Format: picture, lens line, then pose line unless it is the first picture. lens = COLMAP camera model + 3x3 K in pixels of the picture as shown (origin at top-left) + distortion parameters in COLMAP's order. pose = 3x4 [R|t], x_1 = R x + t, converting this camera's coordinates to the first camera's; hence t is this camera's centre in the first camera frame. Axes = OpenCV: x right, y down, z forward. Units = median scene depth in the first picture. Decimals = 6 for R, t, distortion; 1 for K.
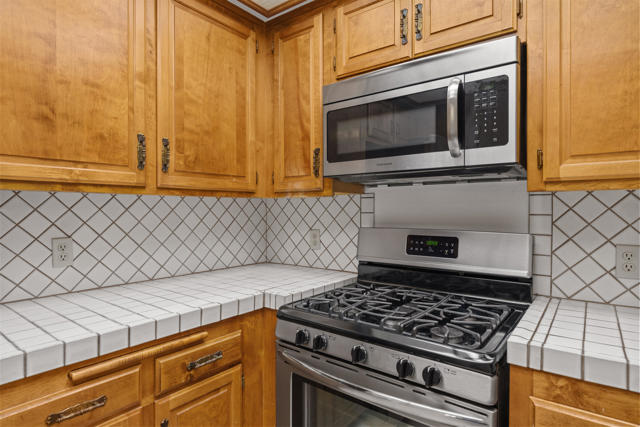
lens RADIAL K [[358.7, 0, 317.8], [0, 358.7, 213.6], [0, 0, 1]] dist [-0.002145, -0.001080]
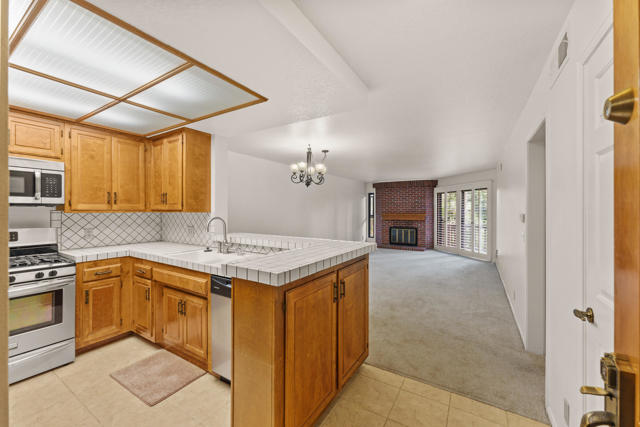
lens RADIAL K [[256.2, 0, 318.1], [0, 256.2, 209.7], [0, 0, 1]] dist [0.005909, -0.001529]
pose [[-0.099161, -0.000006, 0.995071, -1.469830], [0.005857, 0.999983, 0.000590, -0.063391], [-0.995054, 0.005887, -0.099159, -0.746388]]
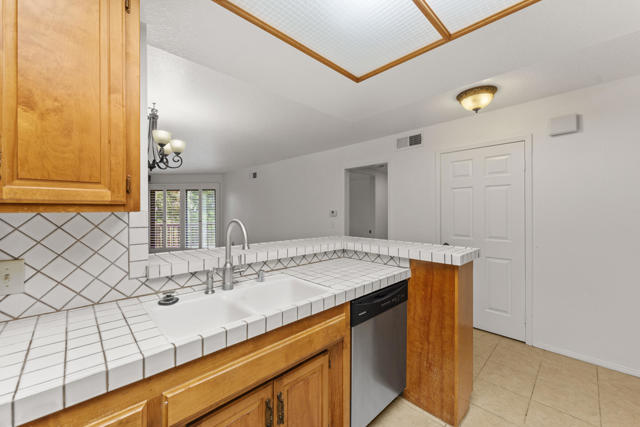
lens RADIAL K [[256.2, 0, 321.5], [0, 256.2, 206.5], [0, 0, 1]] dist [0.005909, -0.001529]
pose [[-0.989341, 0.004431, 0.145548, -0.011401], [0.003746, 0.999981, -0.004984, -0.052891], [-0.145568, -0.004386, -0.989339, 0.680933]]
